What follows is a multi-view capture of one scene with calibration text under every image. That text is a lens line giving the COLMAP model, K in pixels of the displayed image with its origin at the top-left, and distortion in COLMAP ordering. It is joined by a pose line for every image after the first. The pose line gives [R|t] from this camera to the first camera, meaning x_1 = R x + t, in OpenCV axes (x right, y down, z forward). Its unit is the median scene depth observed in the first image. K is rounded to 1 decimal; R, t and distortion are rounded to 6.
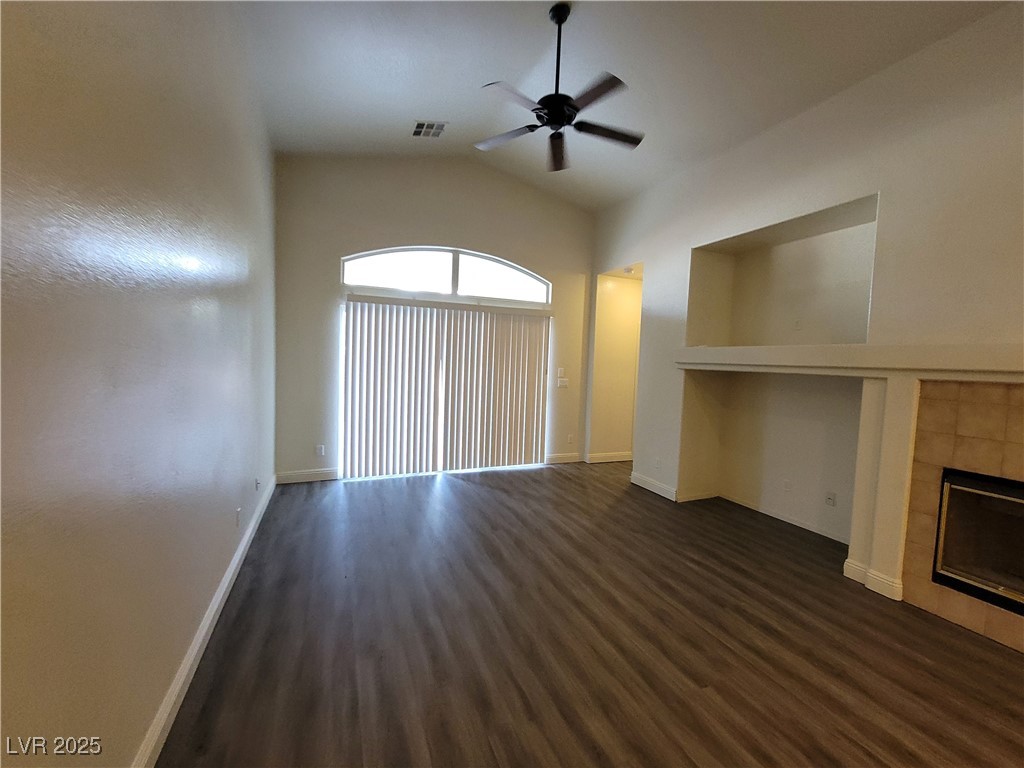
lens RADIAL K [[419.3, 0, 512.1], [0, 419.3, 384.0], [0, 0, 1]] dist [-0.002176, 0.001363]
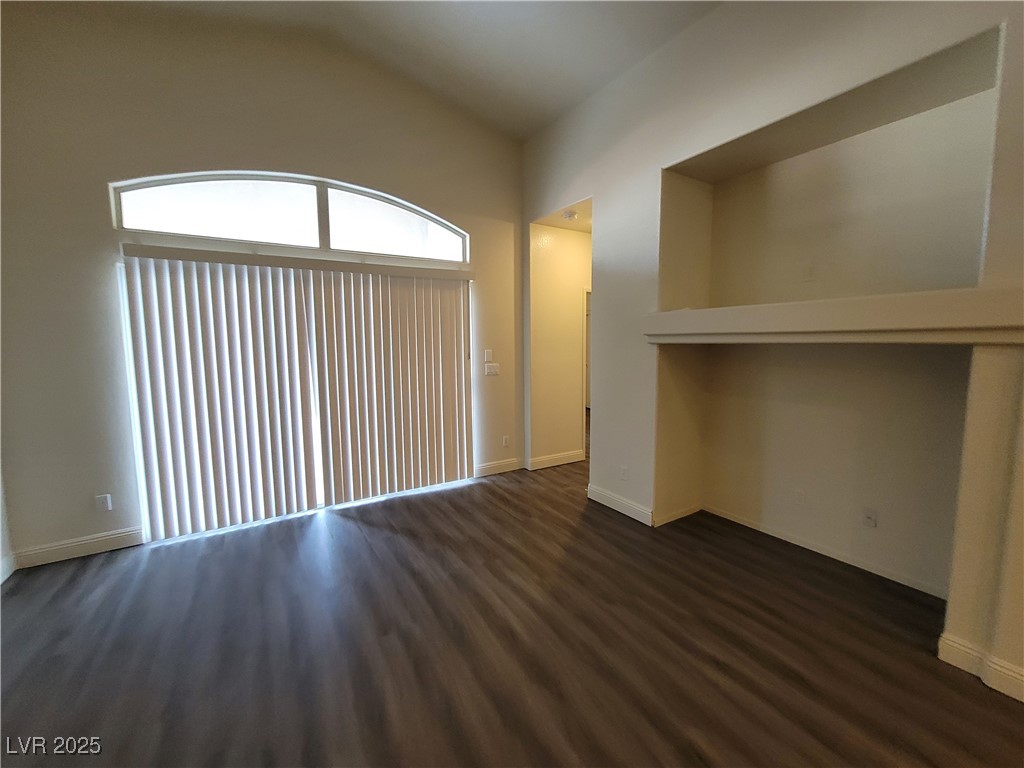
lens RADIAL K [[419.3, 0, 512.2], [0, 419.3, 382.3], [0, 0, 1]] dist [-0.002176, 0.001363]
pose [[0.986808, -0.059417, 0.150599, 0.052762], [0.052886, 0.997493, 0.047010, -0.015502], [-0.153014, -0.038425, 0.987477, 0.311119]]
